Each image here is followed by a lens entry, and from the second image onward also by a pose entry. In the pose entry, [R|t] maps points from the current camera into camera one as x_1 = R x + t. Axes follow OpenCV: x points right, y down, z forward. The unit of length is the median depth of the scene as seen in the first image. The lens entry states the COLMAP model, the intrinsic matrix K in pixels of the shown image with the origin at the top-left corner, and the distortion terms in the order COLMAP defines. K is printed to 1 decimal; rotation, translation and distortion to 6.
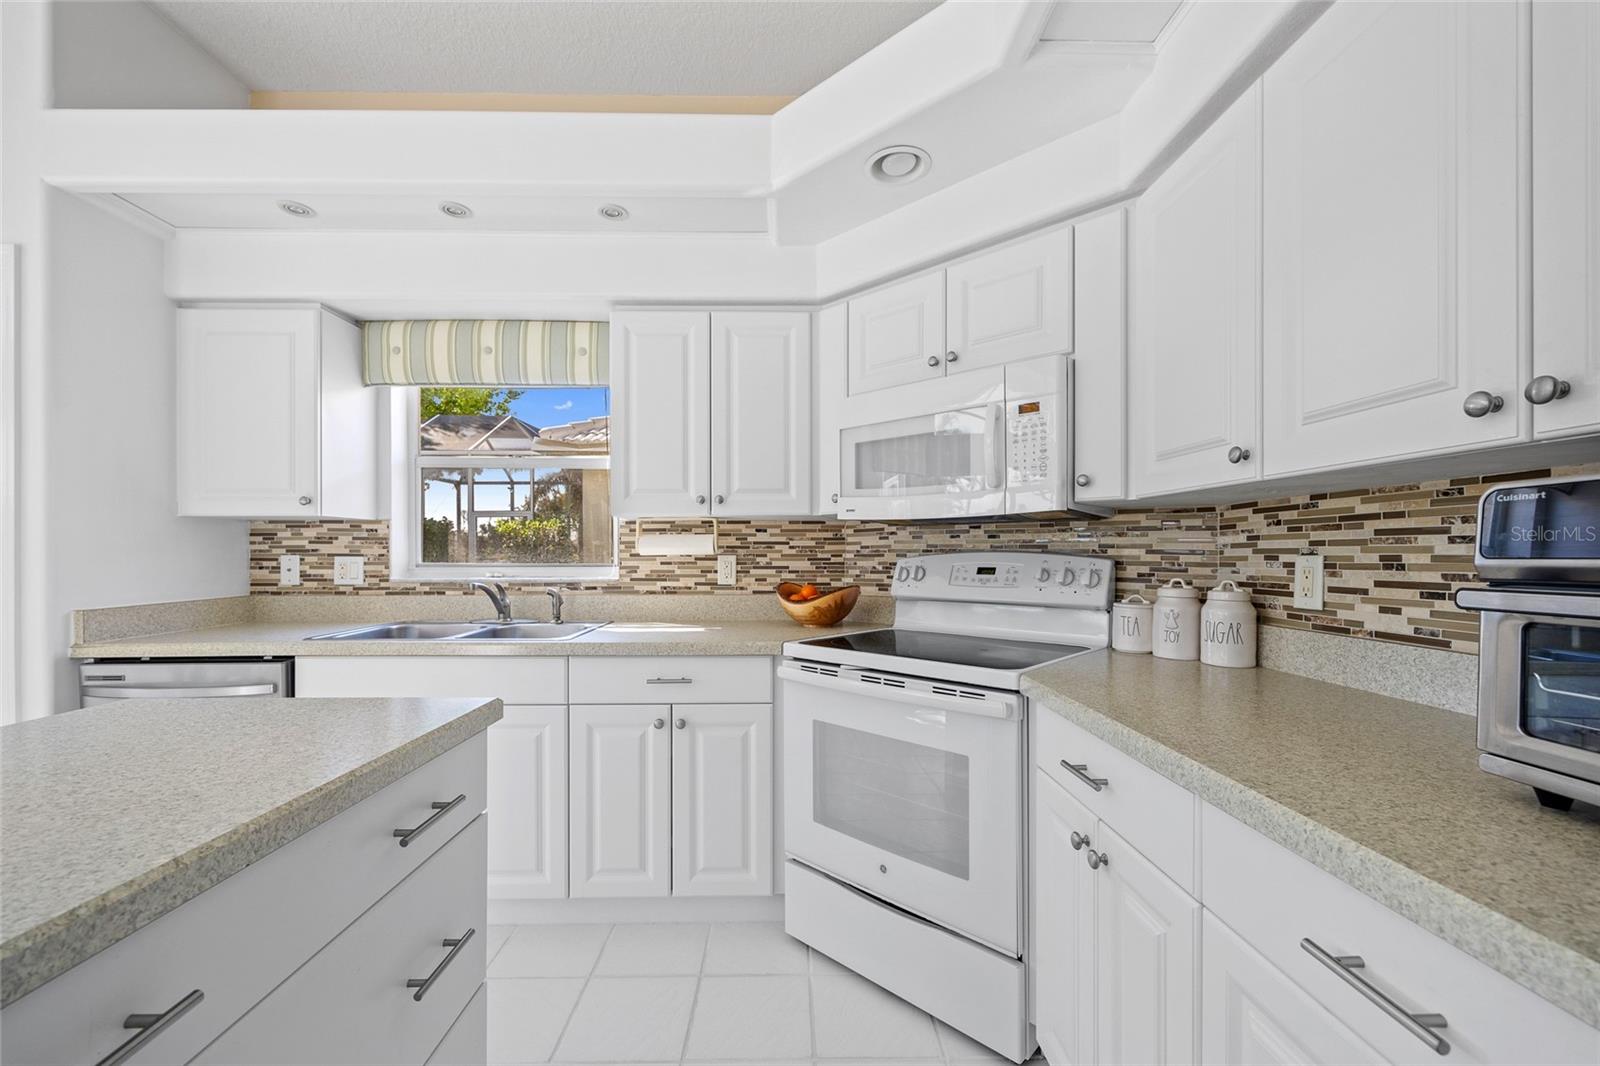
lens RADIAL K [[642.1, 0, 788.4], [0, 642.1, 551.1], [0, 0, 1]] dist [-0.007491, 0.002483]
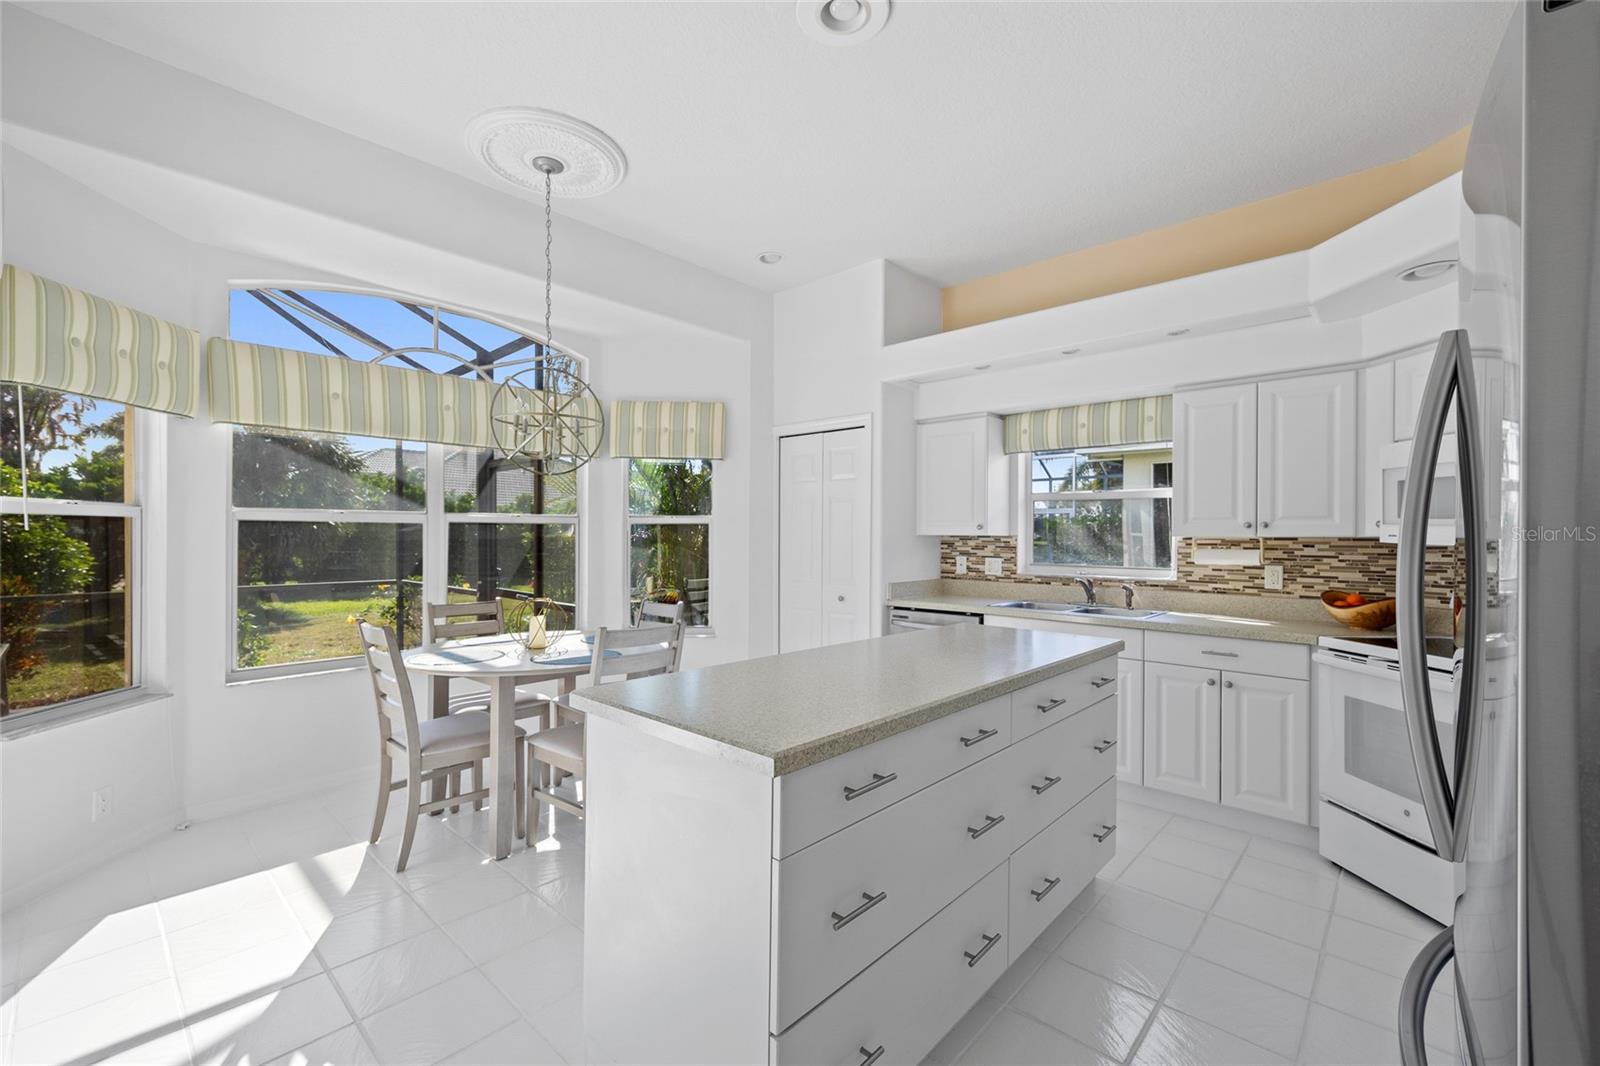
lens RADIAL K [[642.1, 0, 805.2], [0, 642.1, 535.7], [0, 0, 1]] dist [-0.007491, 0.002483]
pose [[0.728703, 0.005941, -0.684804, 0.106659], [-0.012284, 0.999915, -0.004397, -0.040688], [0.684720, 0.011616, 0.728714, -0.615952]]
